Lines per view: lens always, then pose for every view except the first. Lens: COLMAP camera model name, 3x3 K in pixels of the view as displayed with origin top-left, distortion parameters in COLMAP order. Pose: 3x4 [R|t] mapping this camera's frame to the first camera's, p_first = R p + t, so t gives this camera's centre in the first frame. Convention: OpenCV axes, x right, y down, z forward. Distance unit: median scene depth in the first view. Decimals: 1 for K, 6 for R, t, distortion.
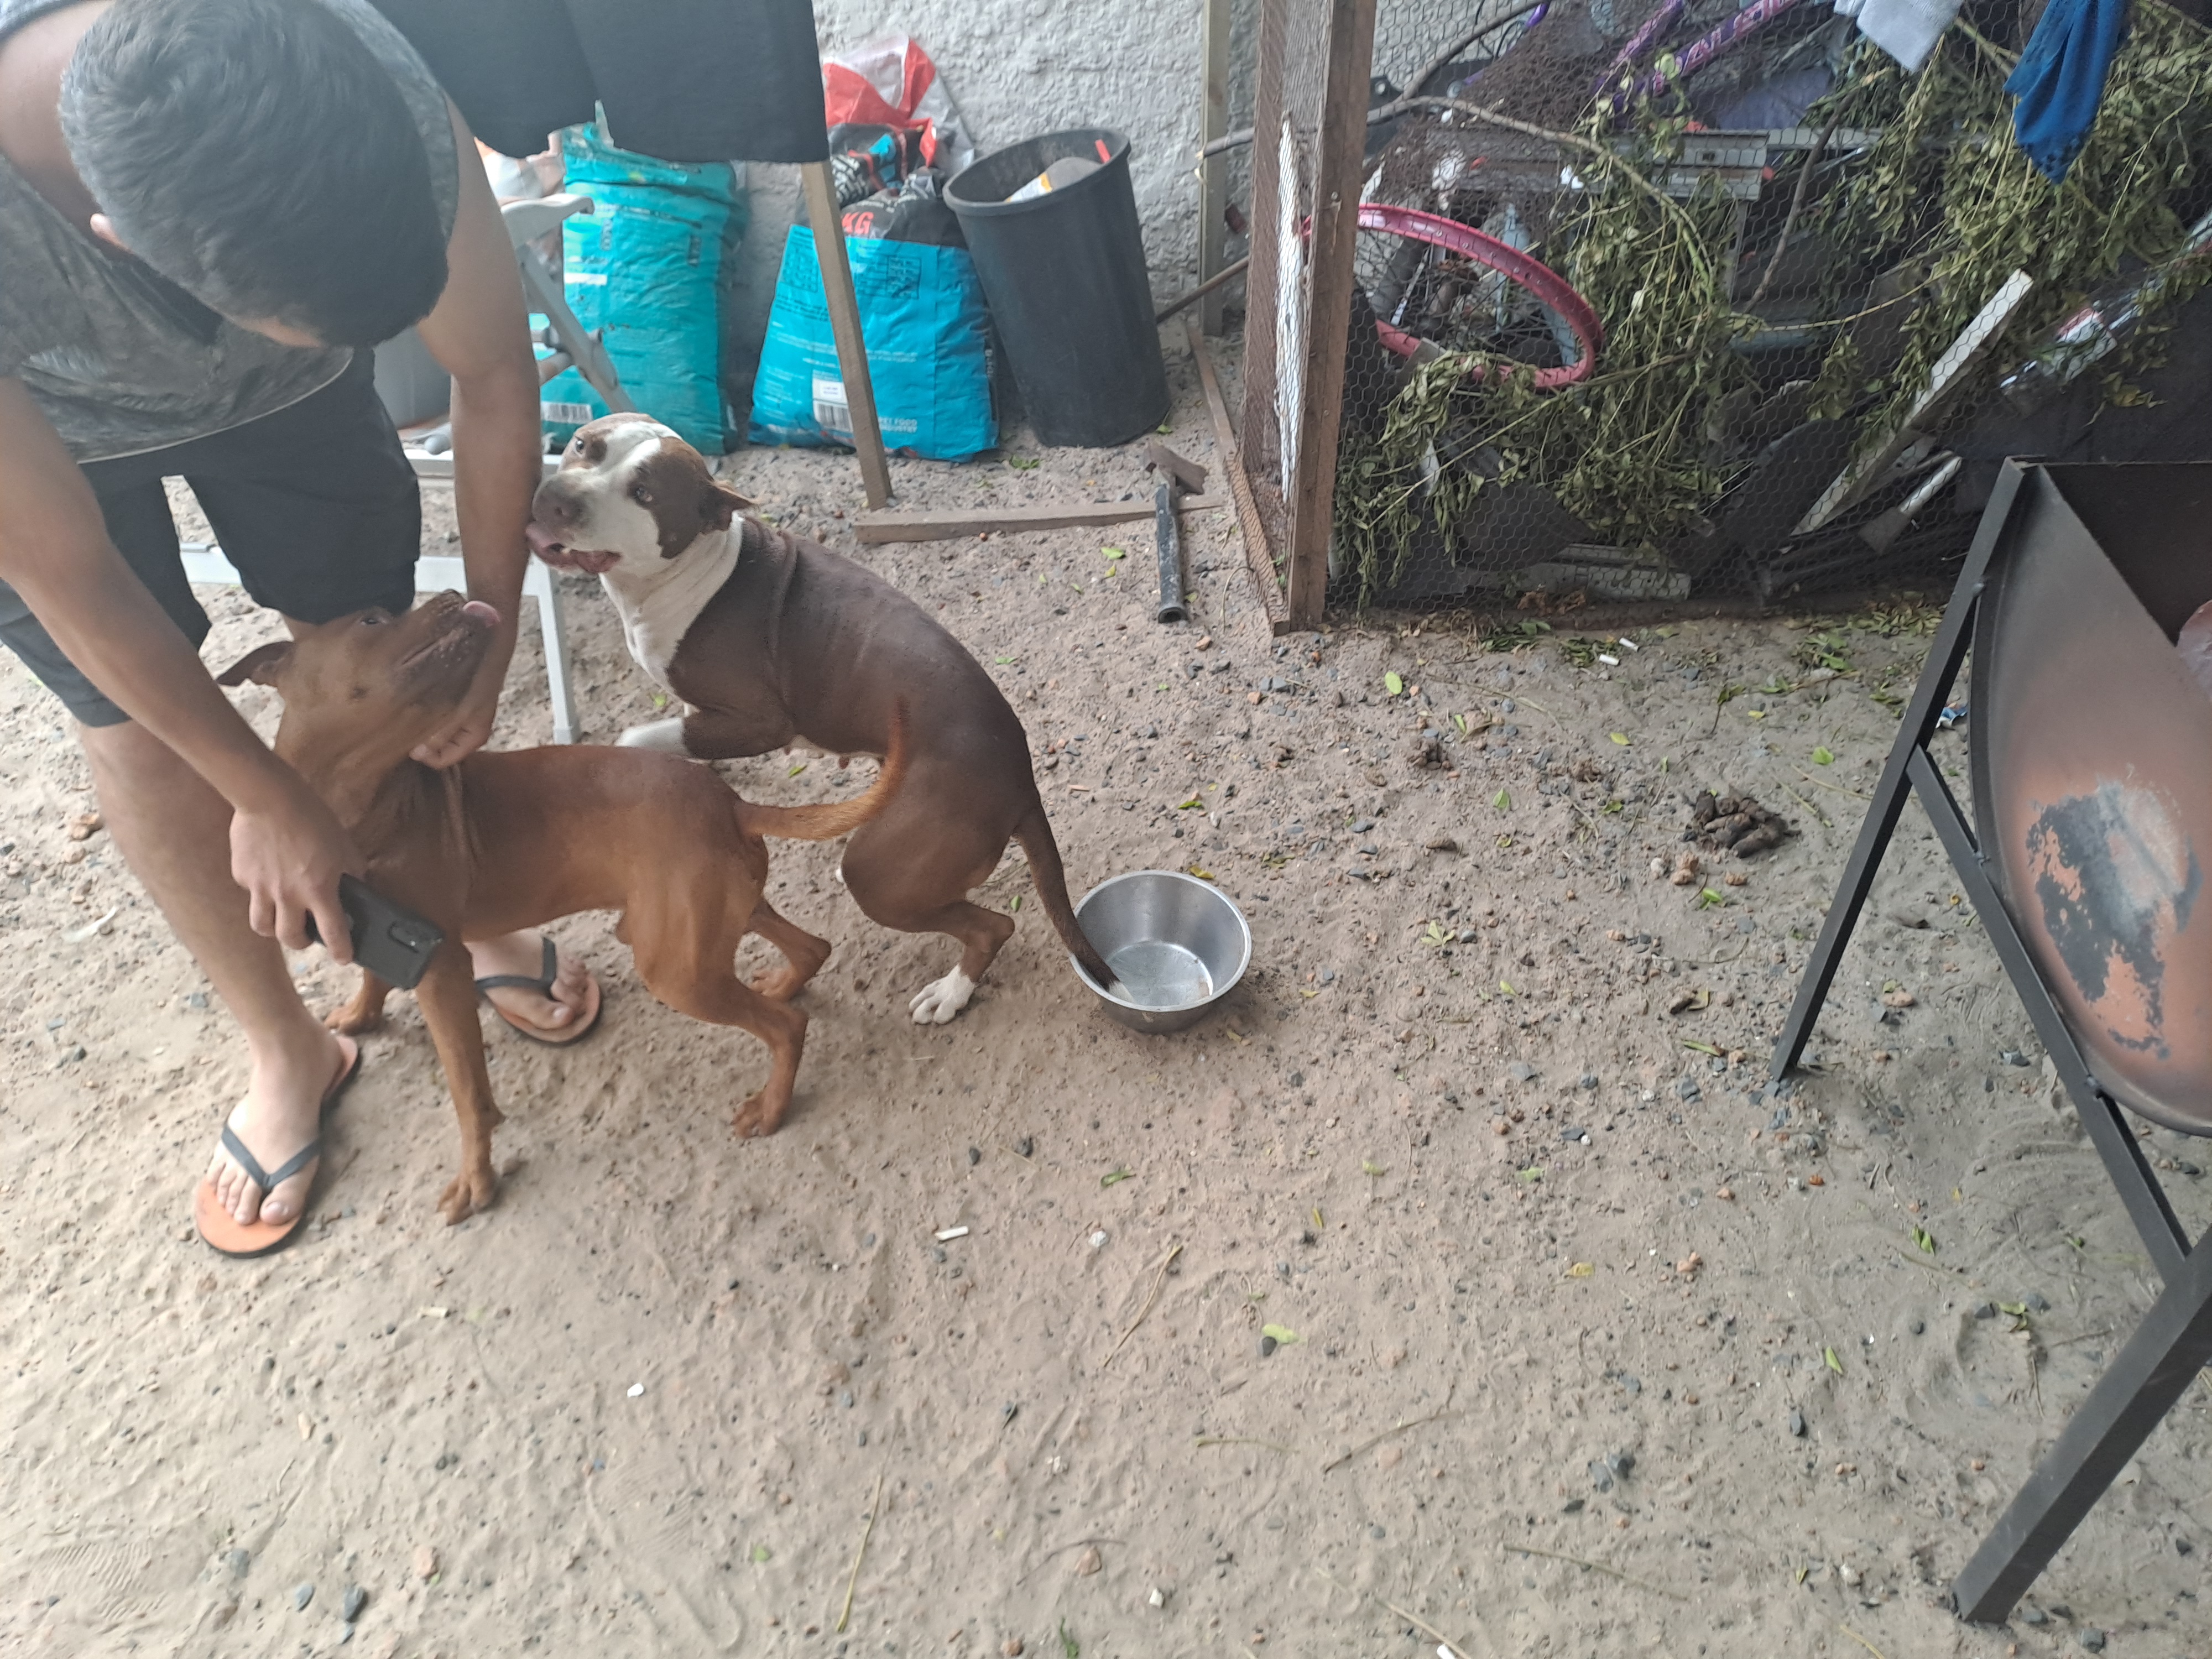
lens RADIAL K [[1618.9, 0, 1107.4], [0, 1618.9, 832.3], [0, 0, 1]] dist [0.002375, -0.002197]
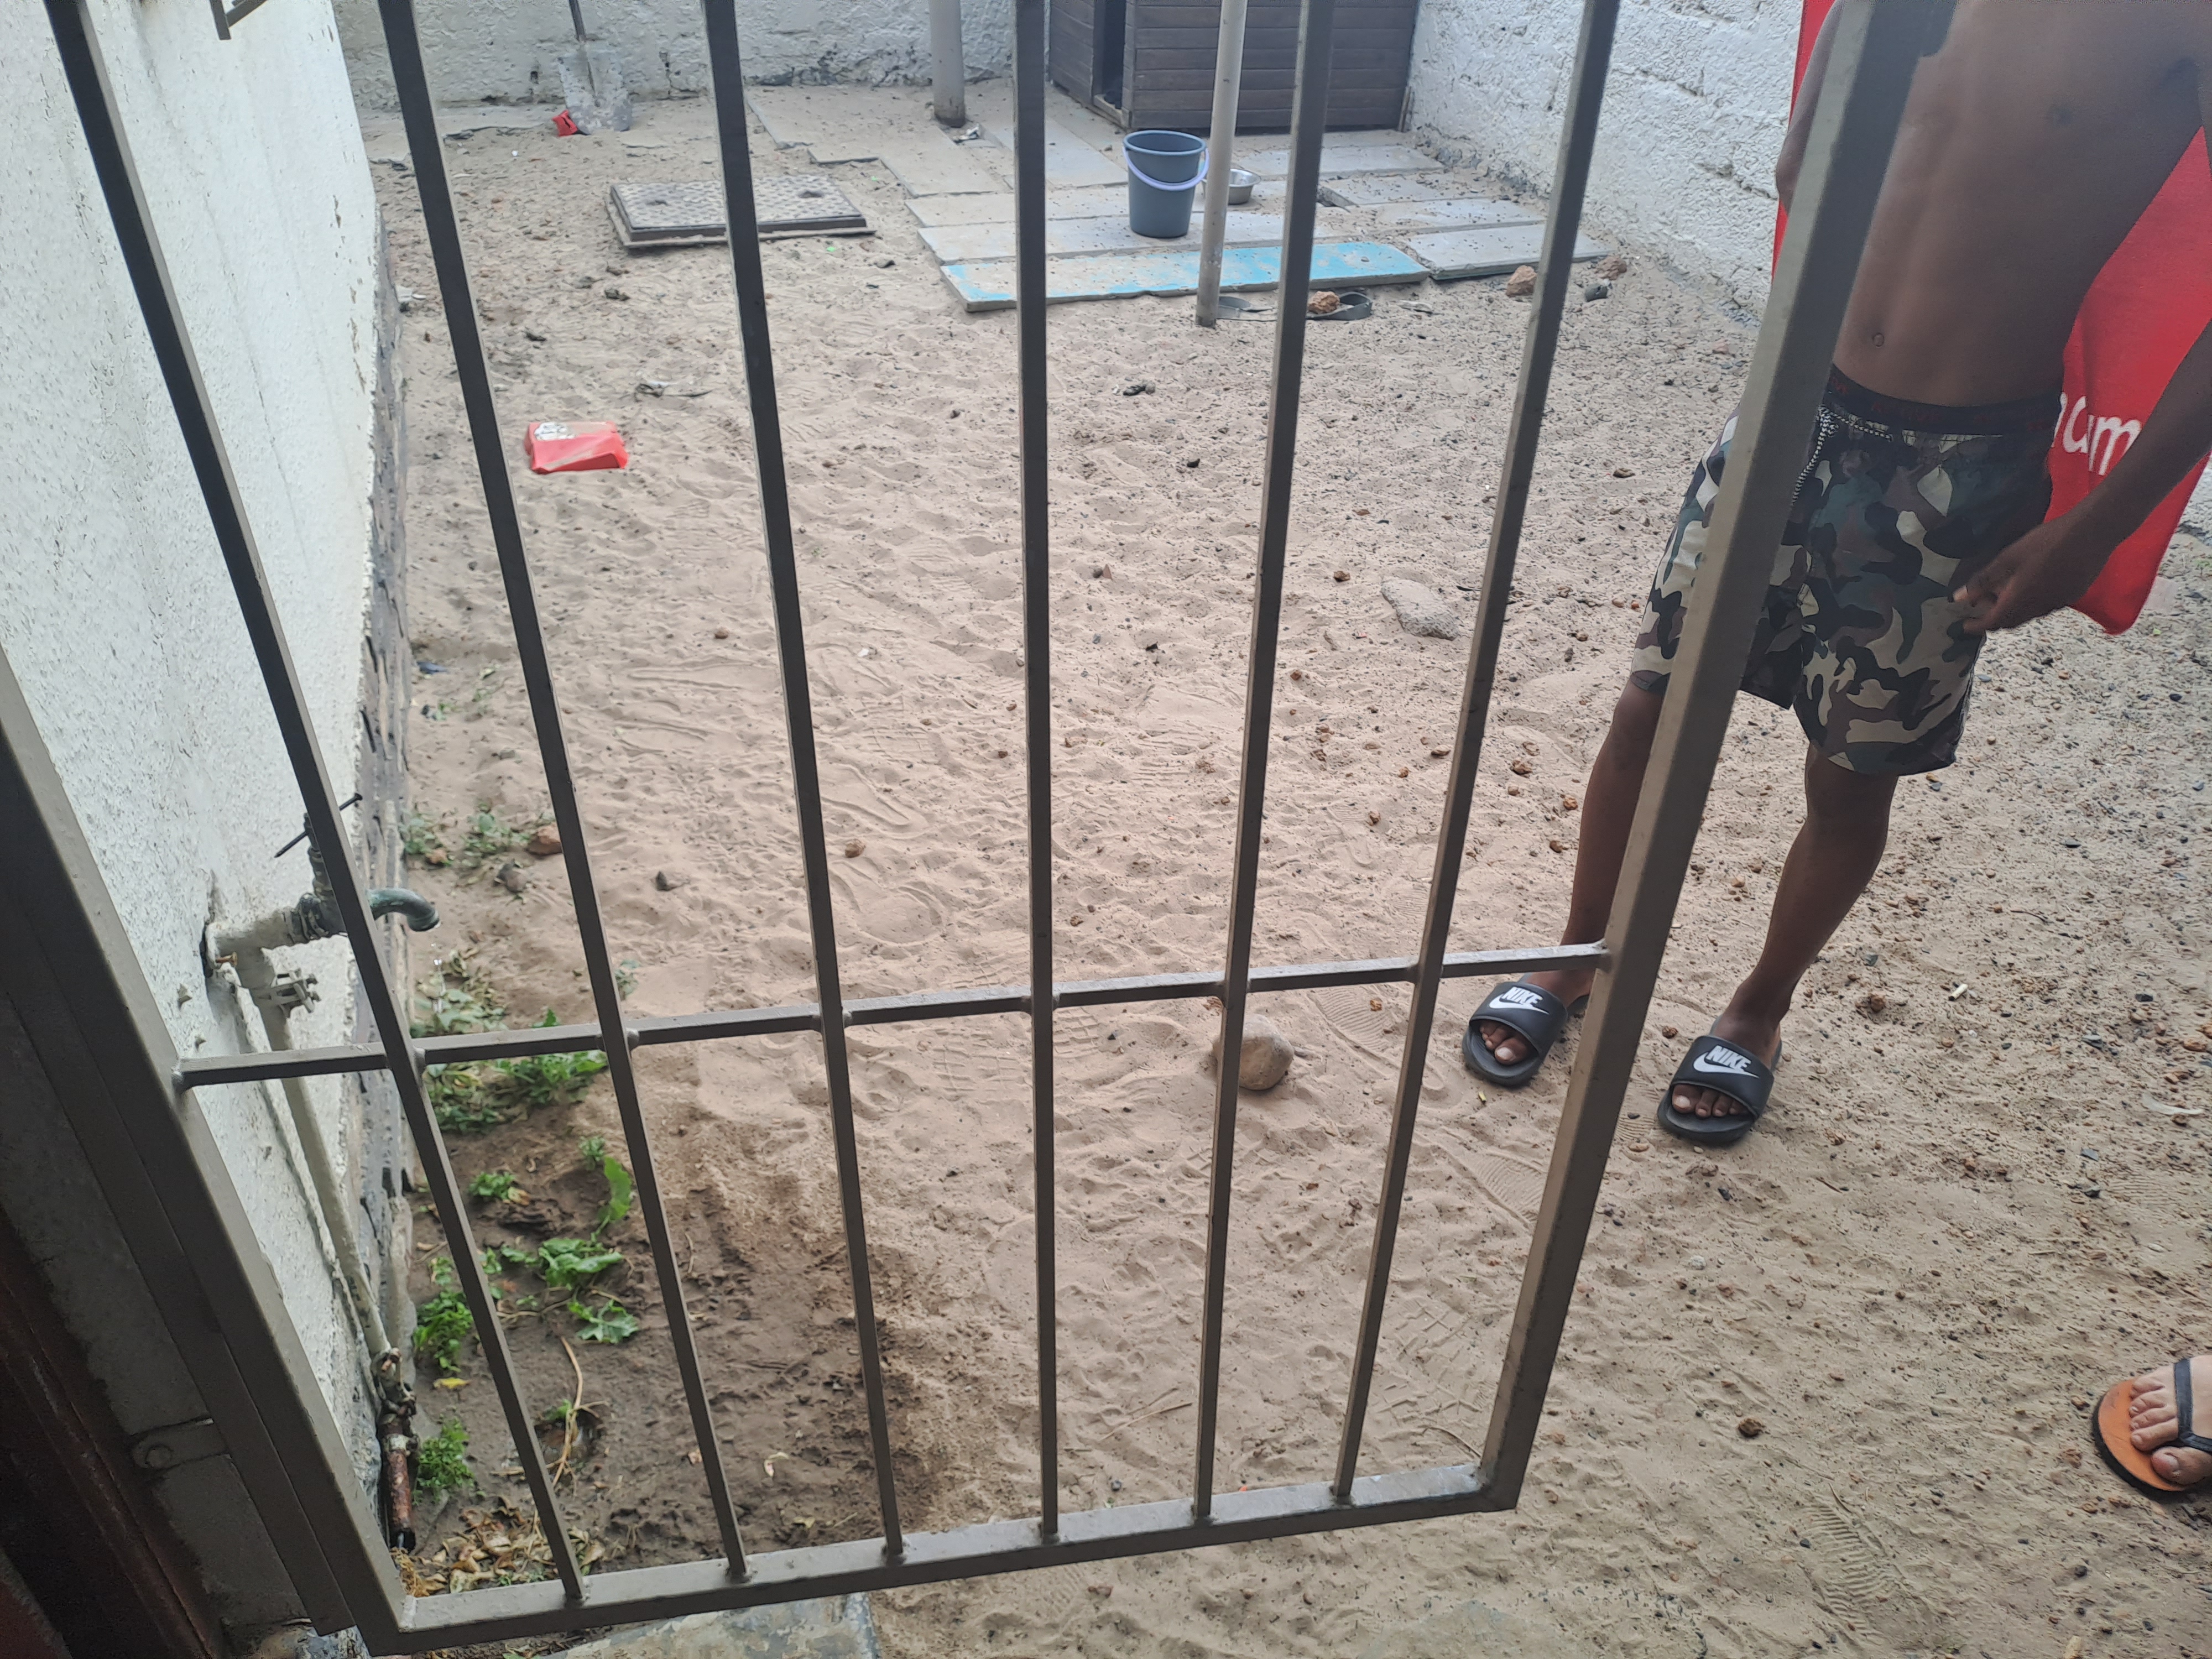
lens RADIAL K [[1618.9, 0, 1101.5], [0, 1618.9, 823.5], [0, 0, 1]] dist [0.002375, -0.002197]
pose [[0.331893, 0.549375, -0.766834, -0.199028], [-0.652438, 0.720806, 0.234017, 0.149584], [0.681301, 0.422643, 0.597663, -0.153561]]
